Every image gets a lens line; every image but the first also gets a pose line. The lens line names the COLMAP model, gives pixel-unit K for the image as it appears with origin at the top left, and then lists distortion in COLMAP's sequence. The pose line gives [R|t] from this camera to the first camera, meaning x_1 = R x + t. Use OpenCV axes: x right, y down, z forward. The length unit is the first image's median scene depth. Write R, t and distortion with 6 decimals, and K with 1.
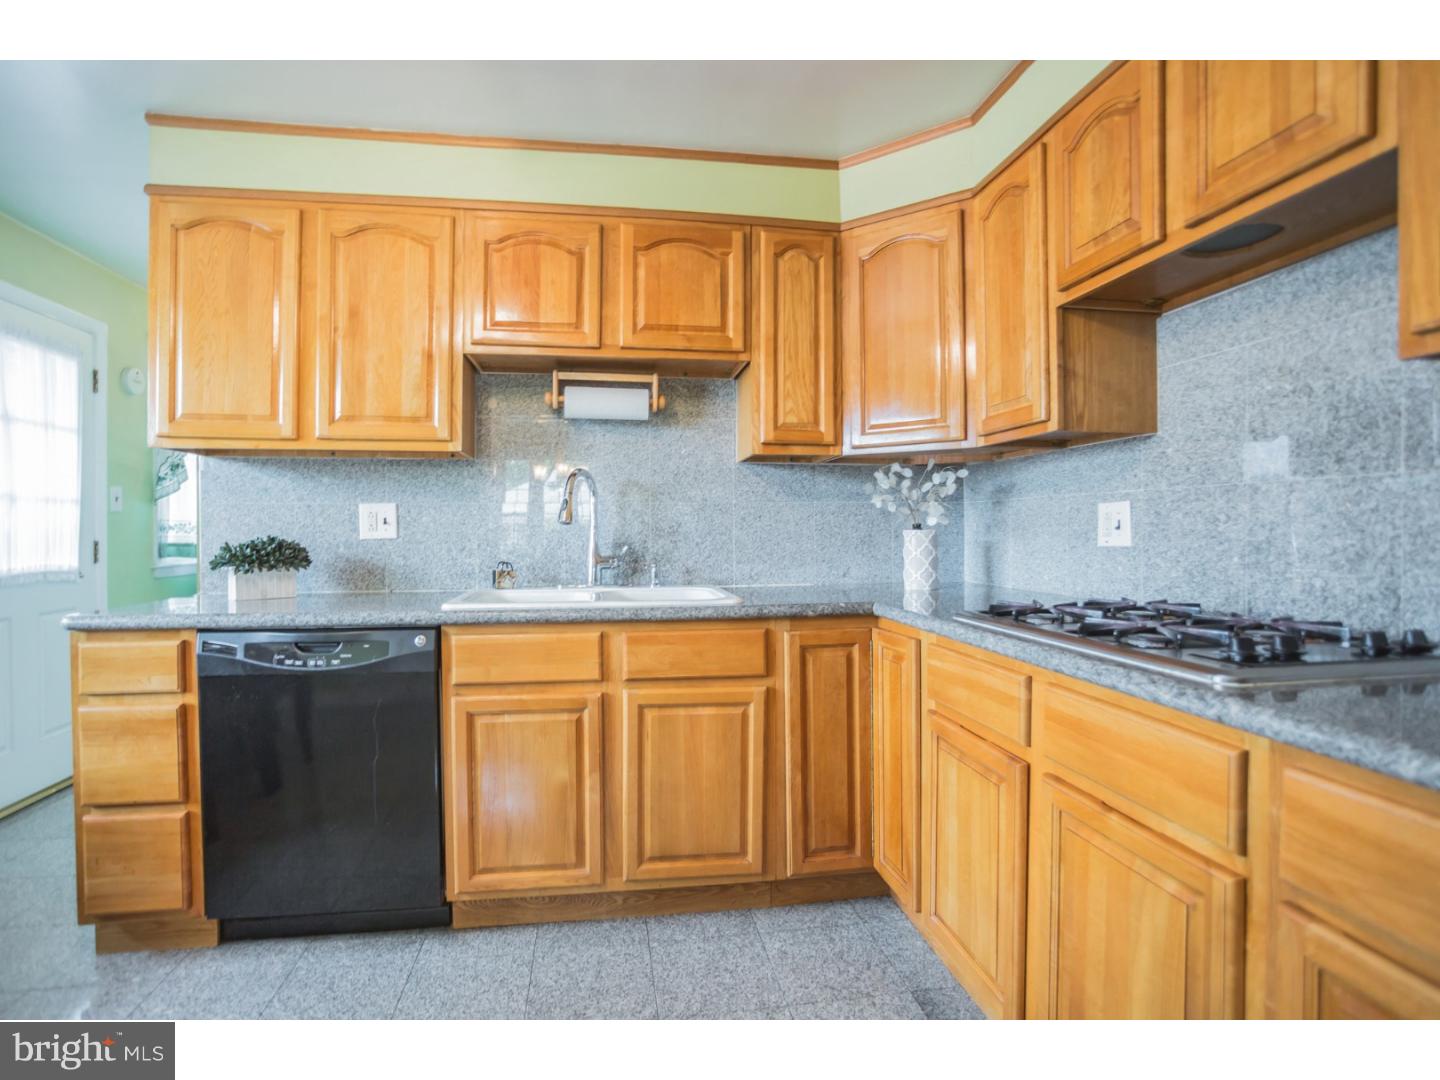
lens RADIAL K [[728.1, 0, 734.8], [0, 728.1, 533.0], [0, 0, 1]] dist [-0.049266, 0.018191]
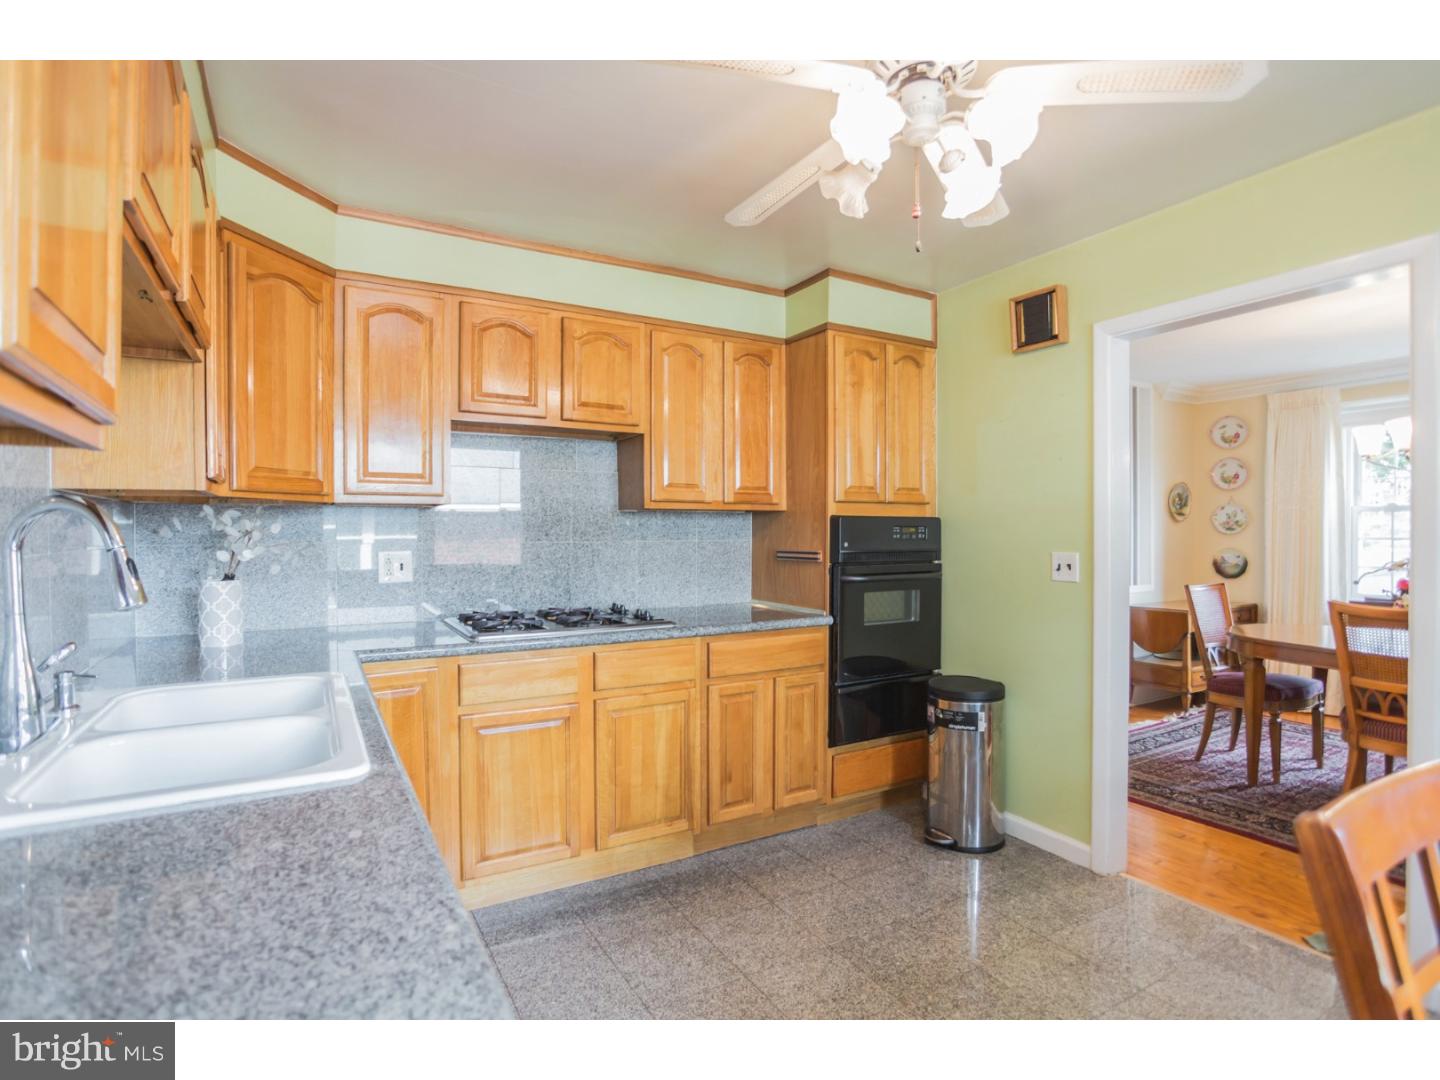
lens RADIAL K [[728.1, 0, 721.3], [0, 728.1, 540.8], [0, 0, 1]] dist [-0.049266, 0.018191]
pose [[-0.364156, -0.006556, 0.931315, -0.284746], [0.007474, 0.999922, 0.009961, -0.020225], [-0.931308, 0.010588, -0.364078, 0.260699]]
